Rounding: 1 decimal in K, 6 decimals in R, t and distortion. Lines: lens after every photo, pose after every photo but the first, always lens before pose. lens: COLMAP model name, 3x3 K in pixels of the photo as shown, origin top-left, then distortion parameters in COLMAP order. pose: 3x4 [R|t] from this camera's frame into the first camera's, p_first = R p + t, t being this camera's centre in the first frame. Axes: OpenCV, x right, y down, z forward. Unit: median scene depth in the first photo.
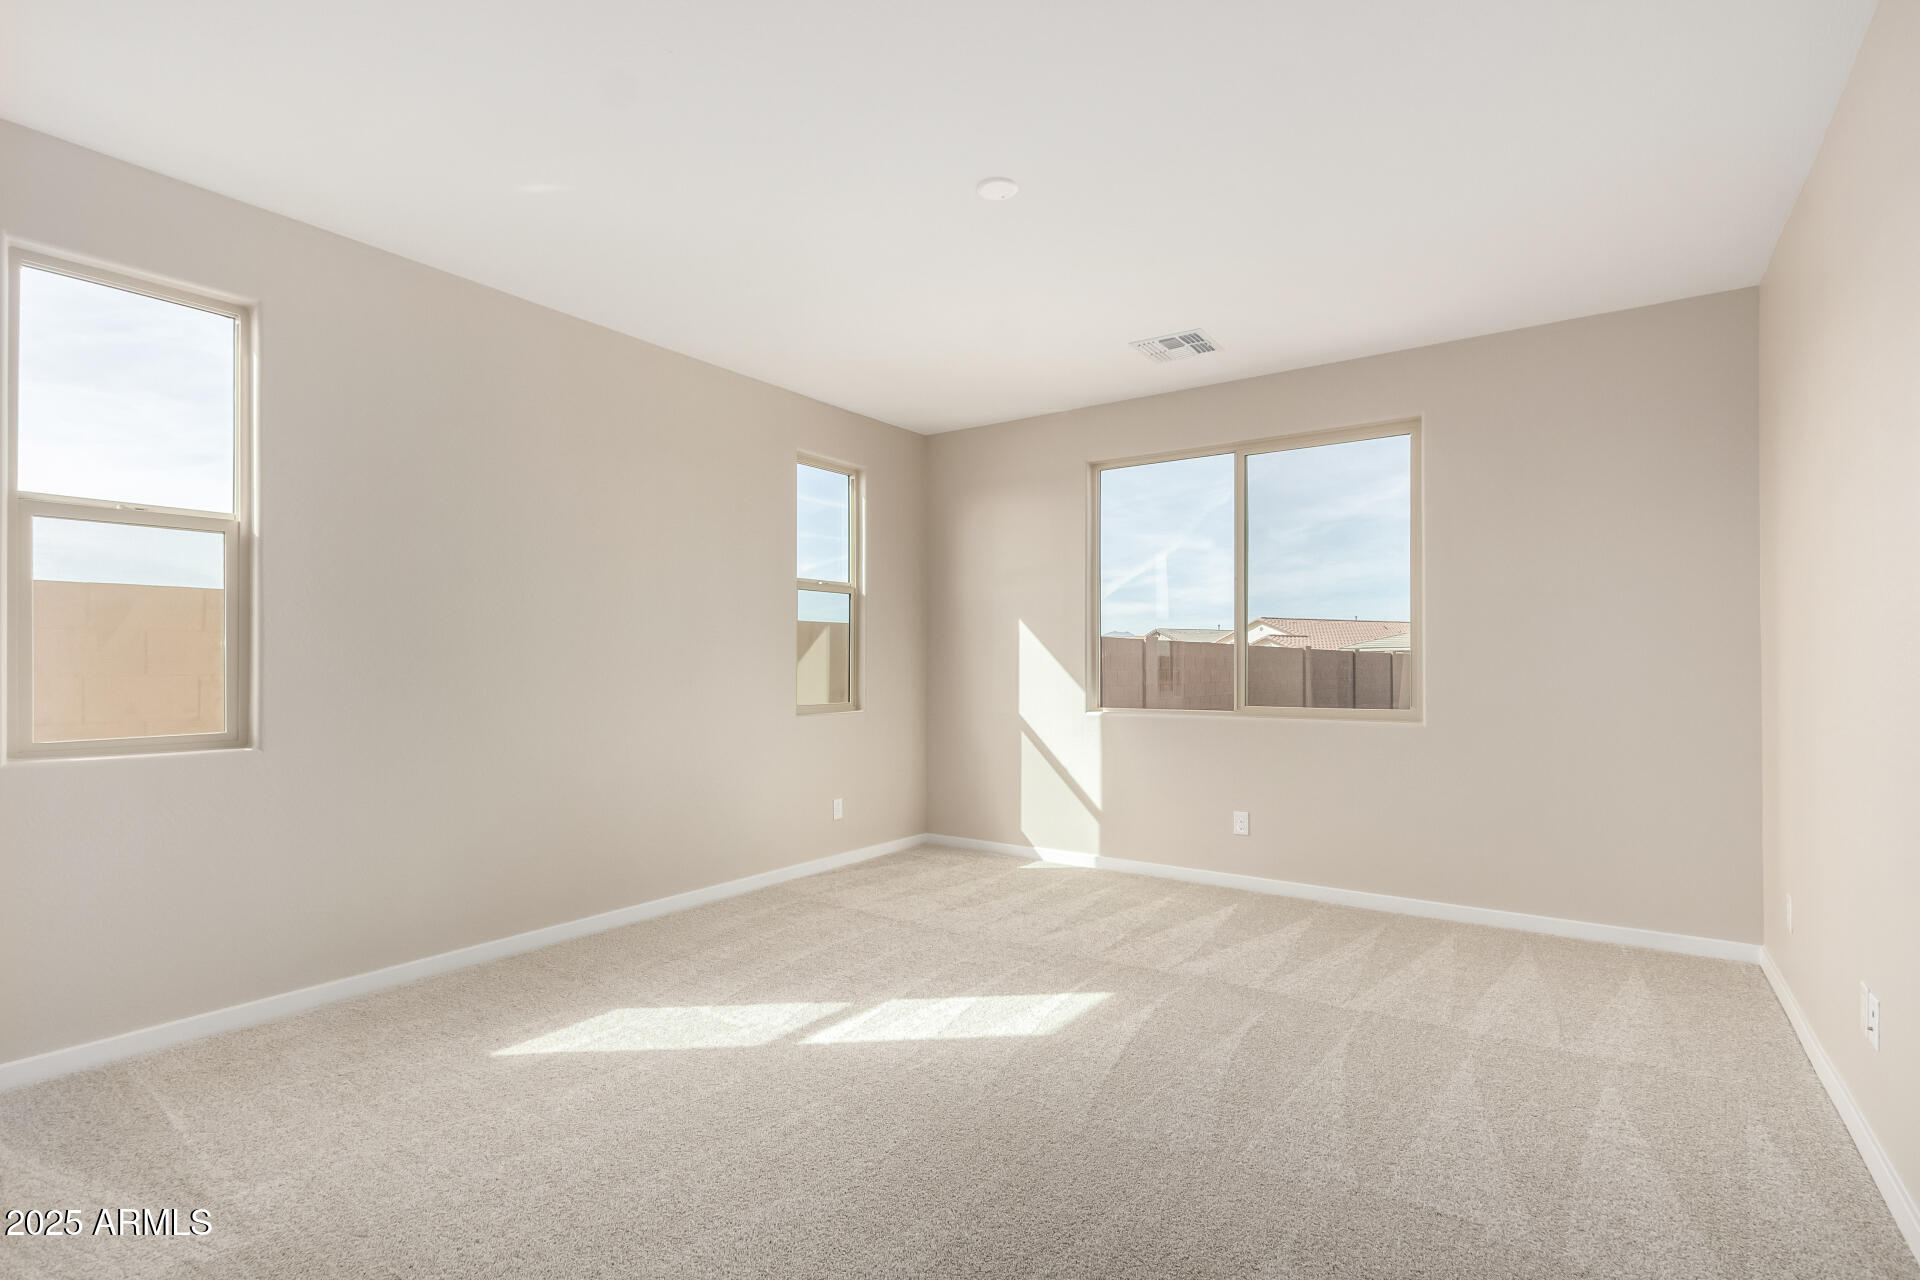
lens RADIAL K [[927.0, 0, 932.8], [0, 927.0, 657.5], [0, 0, 1]] dist [0.004403, -0.001609]
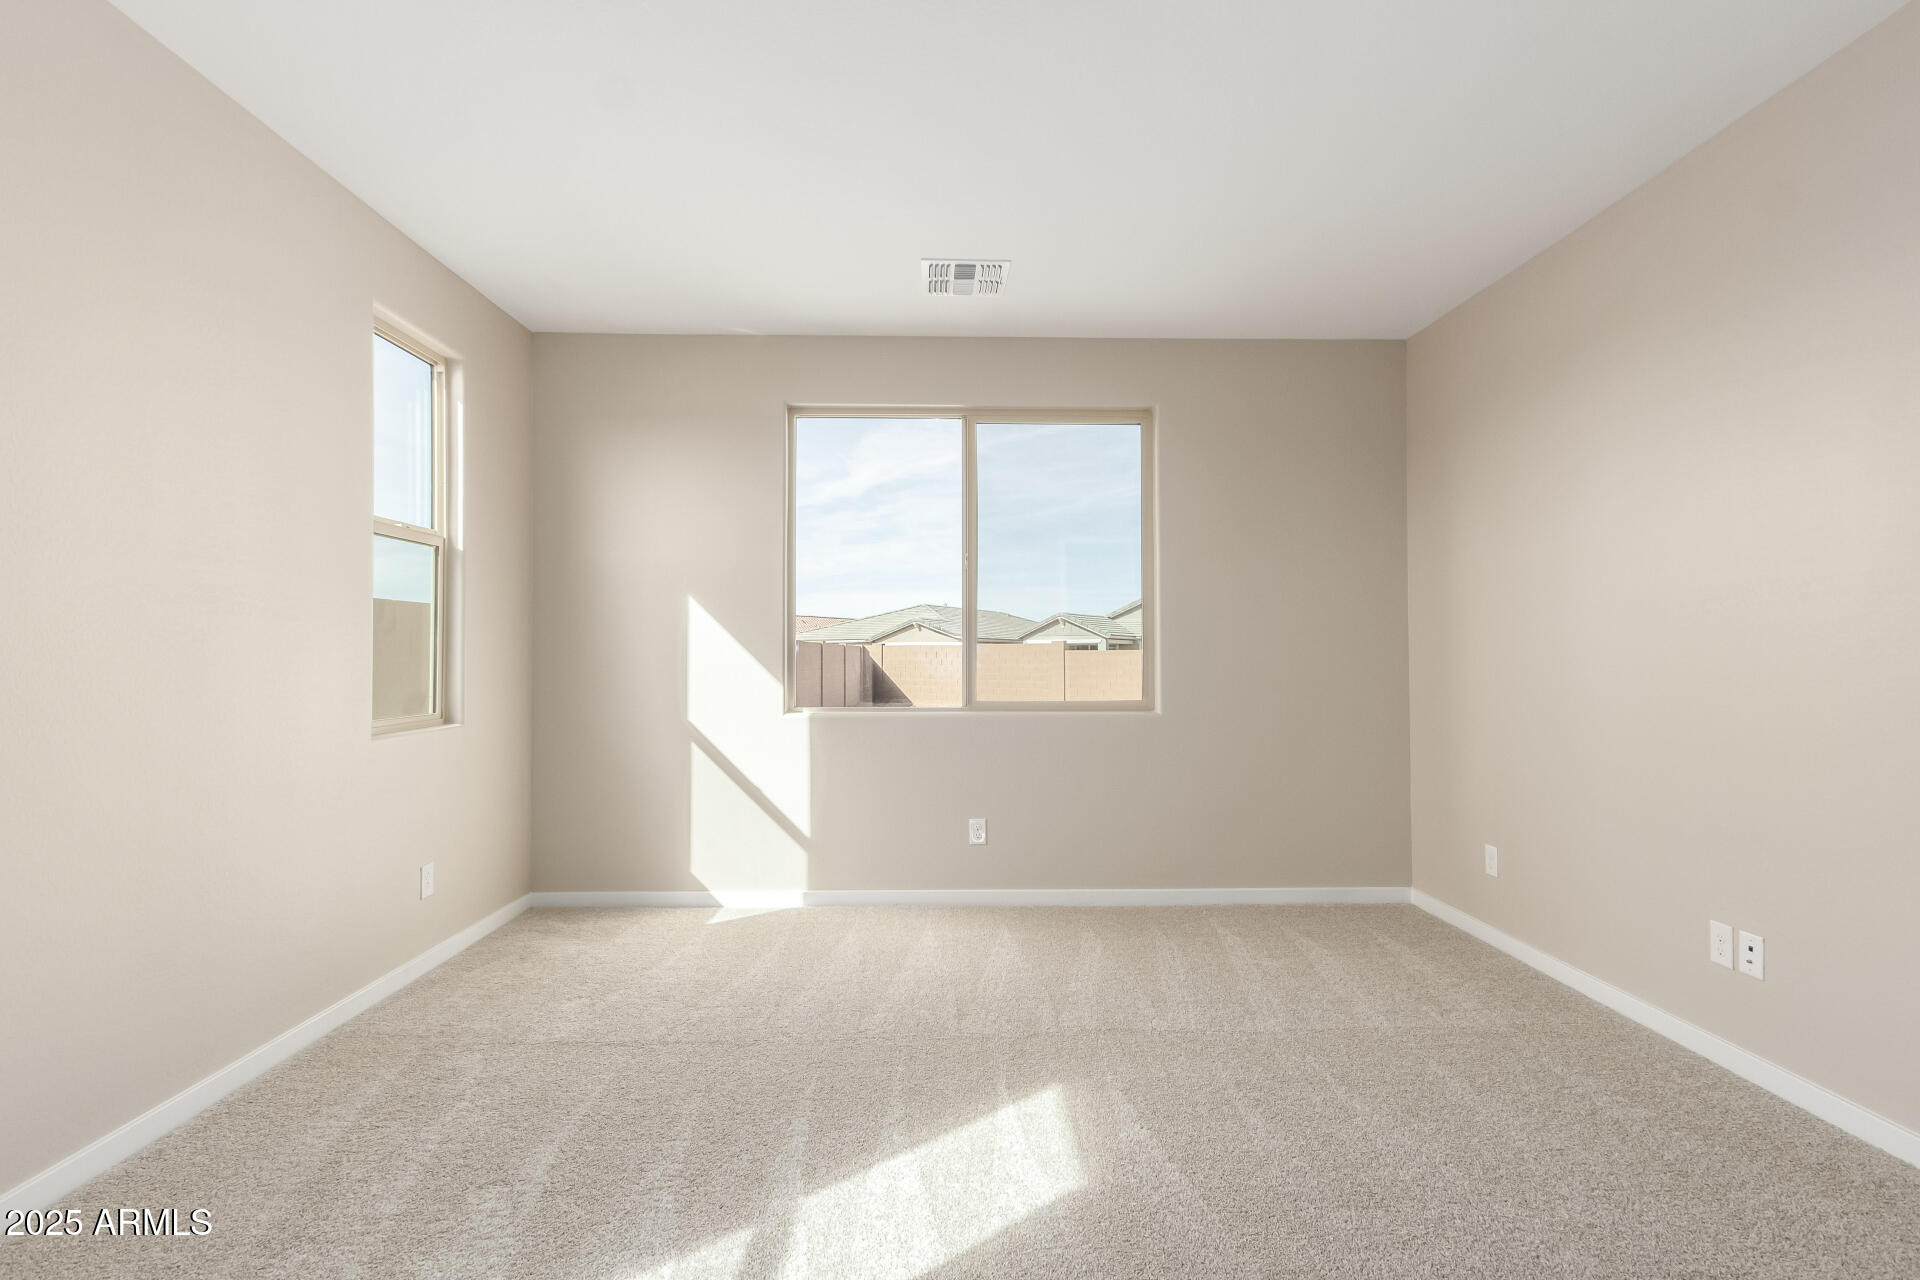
lens RADIAL K [[927.0, 0, 966.8], [0, 927.0, 649.5], [0, 0, 1]] dist [0.004403, -0.001609]
pose [[0.790551, 0.003082, 0.612389, -0.202319], [-0.004021, 0.999992, 0.000157, 0.002053], [-0.612383, -0.002587, 0.790557, 0.266939]]
